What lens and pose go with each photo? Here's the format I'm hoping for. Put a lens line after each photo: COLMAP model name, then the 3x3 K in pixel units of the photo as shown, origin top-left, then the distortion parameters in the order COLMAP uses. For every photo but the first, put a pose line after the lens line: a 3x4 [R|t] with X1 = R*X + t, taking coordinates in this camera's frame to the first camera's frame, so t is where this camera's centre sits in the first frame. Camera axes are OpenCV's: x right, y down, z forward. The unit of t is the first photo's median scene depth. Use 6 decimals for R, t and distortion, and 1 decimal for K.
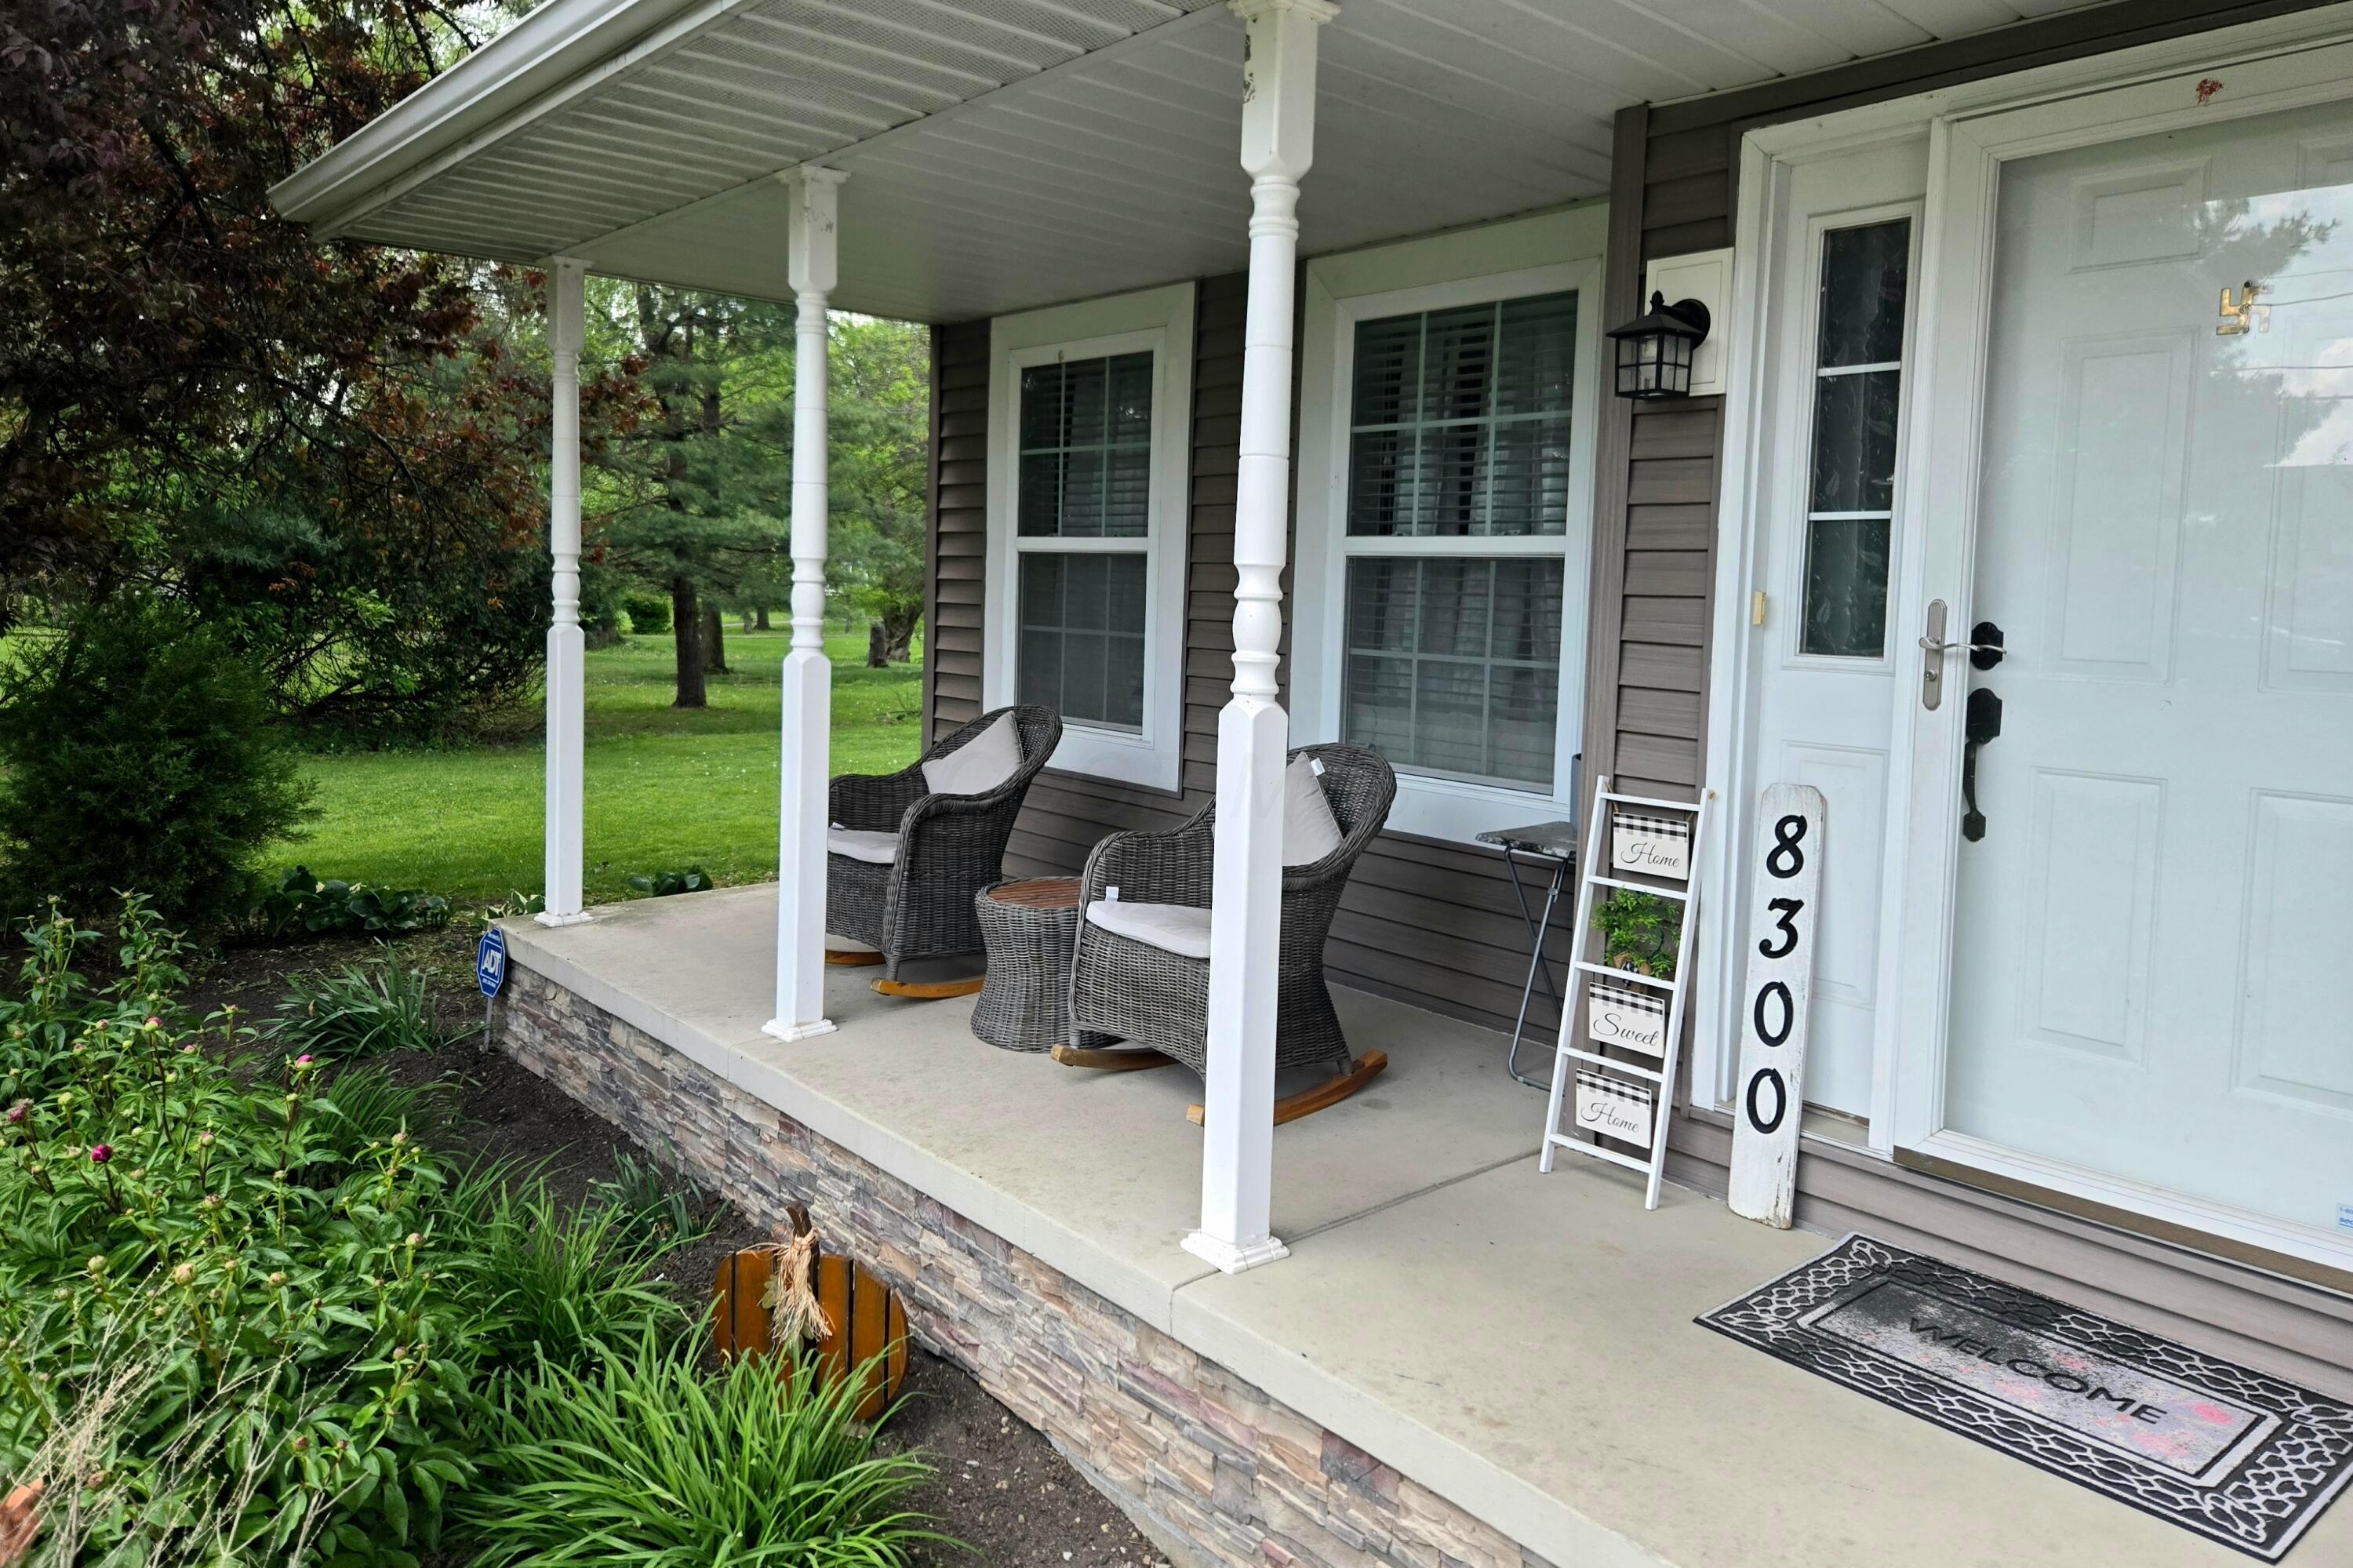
lens RADIAL K [[1584.8, 0, 1131.0], [0, 1584.8, 686.1], [0, 0, 1]] dist [0.065435, -0.057642]
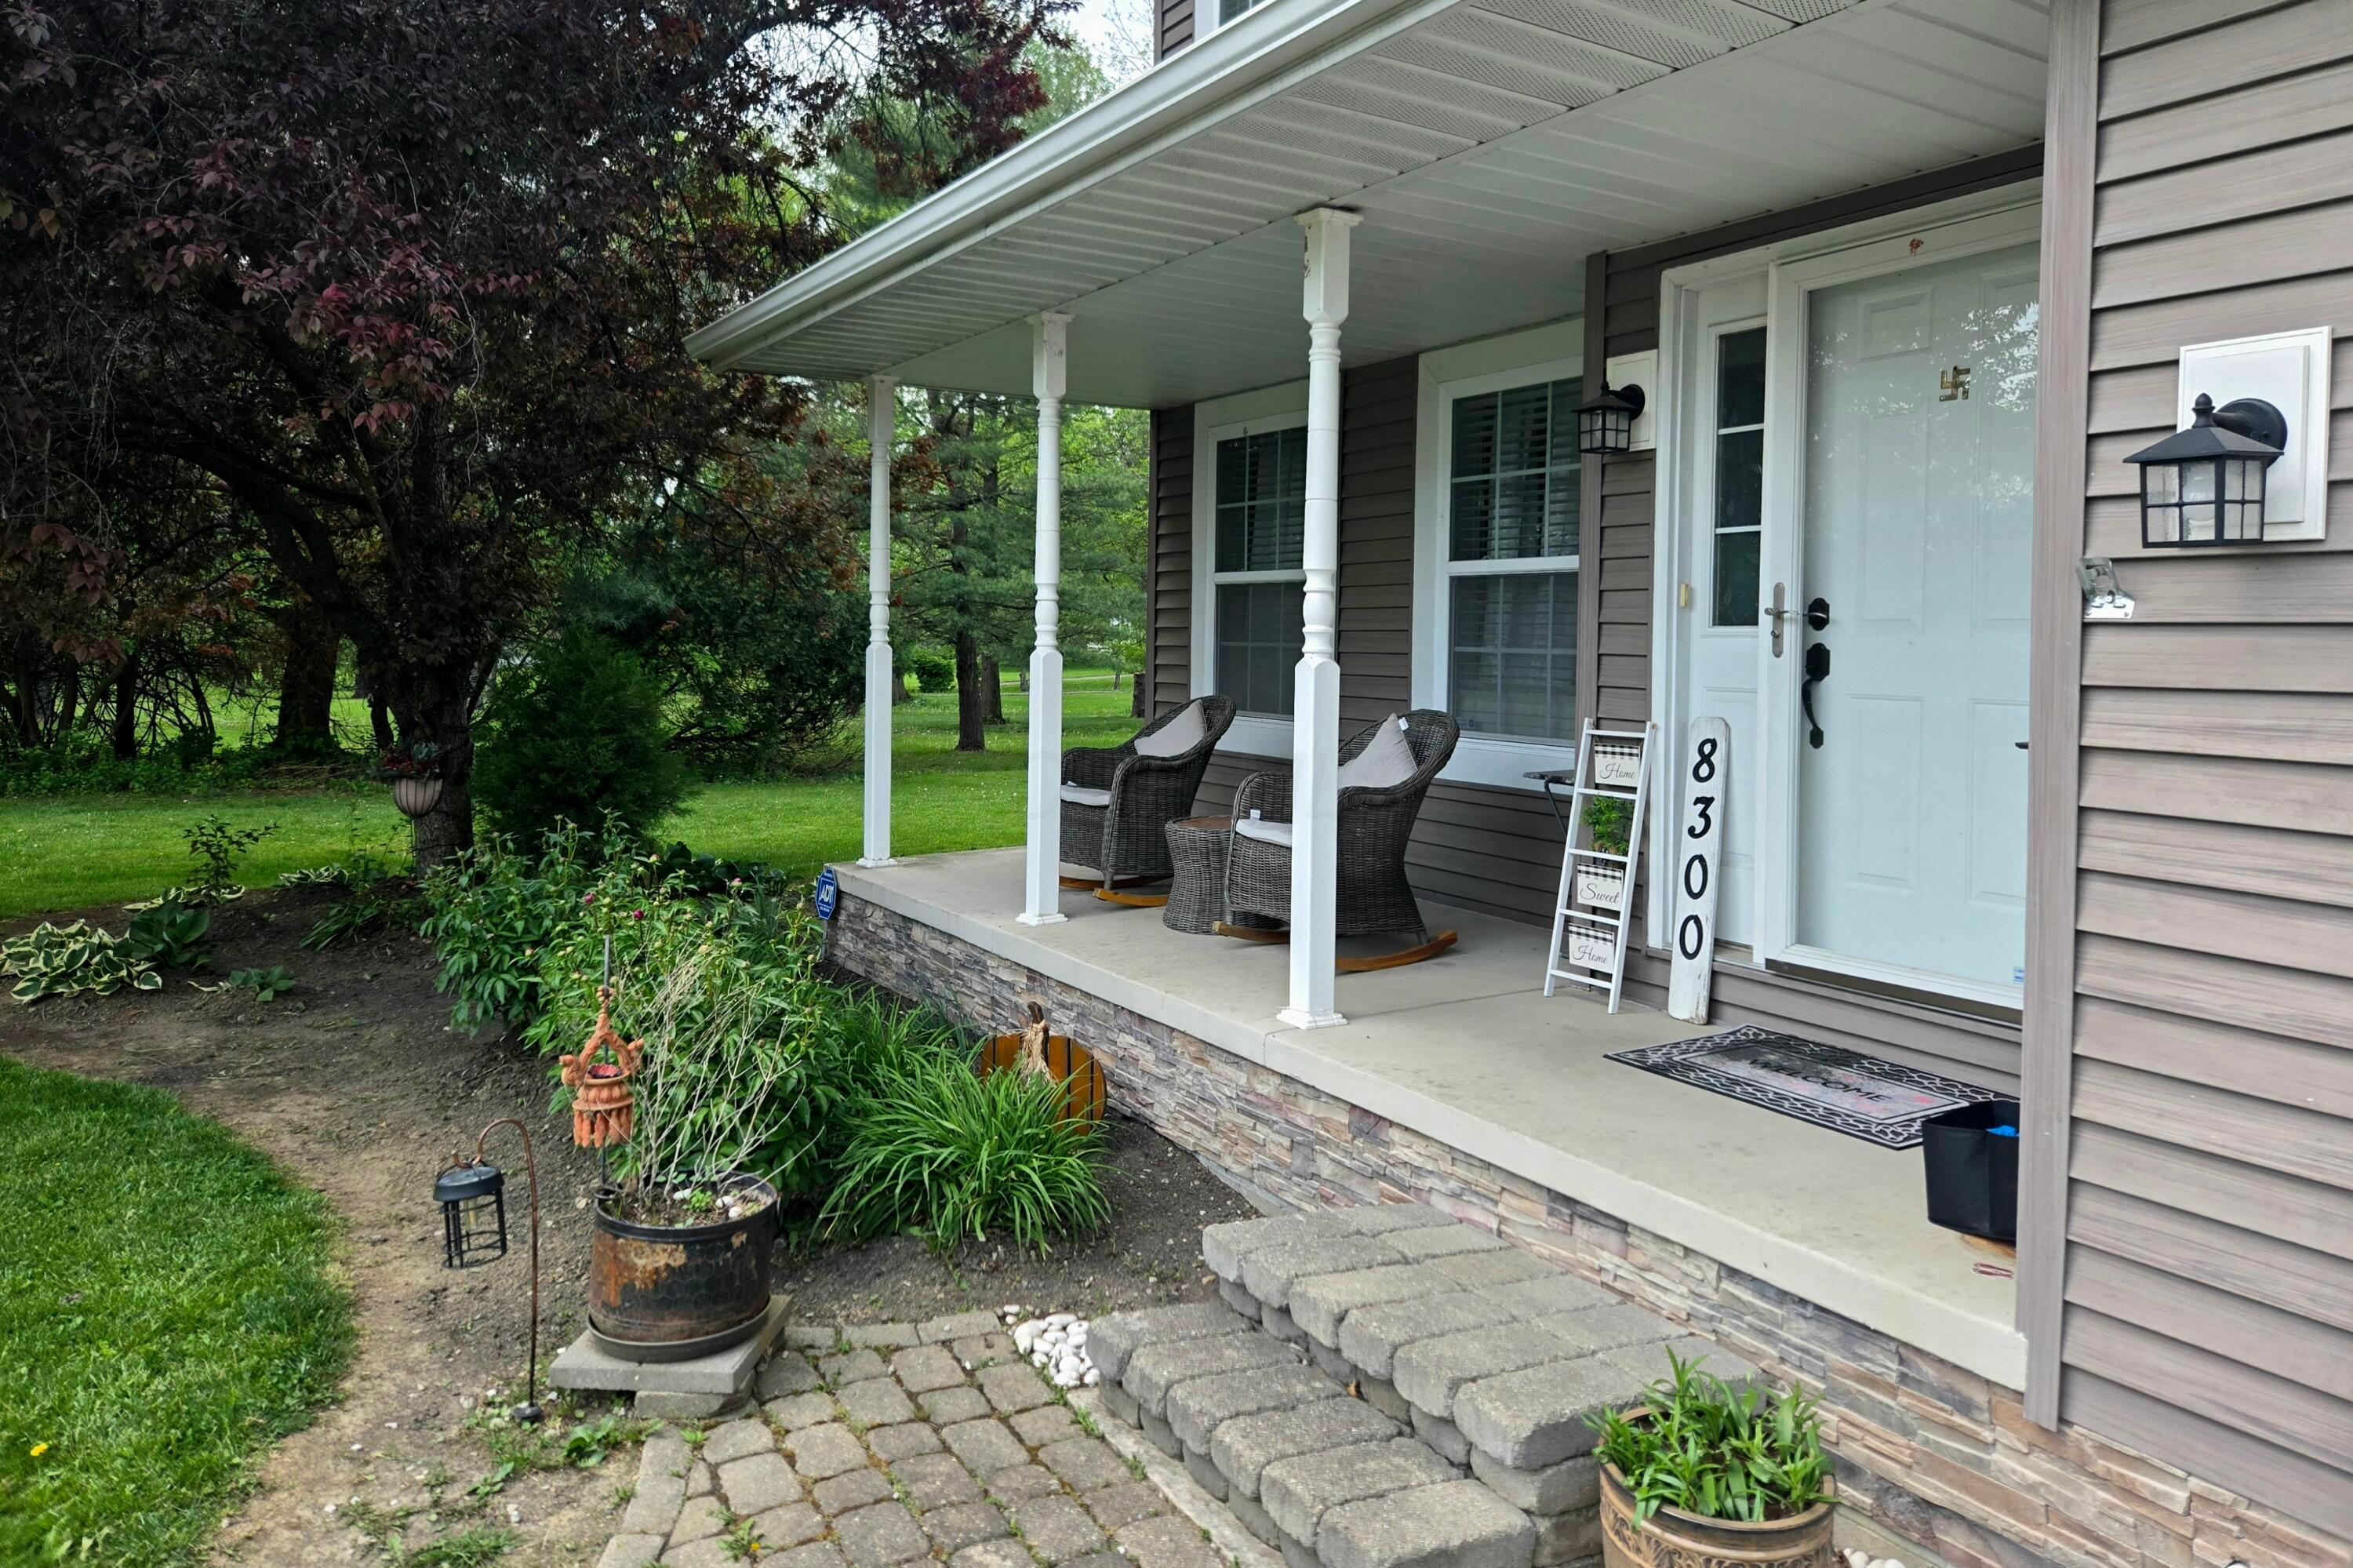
lens RADIAL K [[1584.8, 0, 1131.0], [0, 1584.8, 686.1], [0, 0, 1]] dist [0.065435, -0.057642]
pose [[0.985538, -0.009535, -0.169189, 0.134991], [0.003061, 0.999255, -0.038484, 0.080877], [0.169430, 0.037410, 0.984832, -0.464865]]
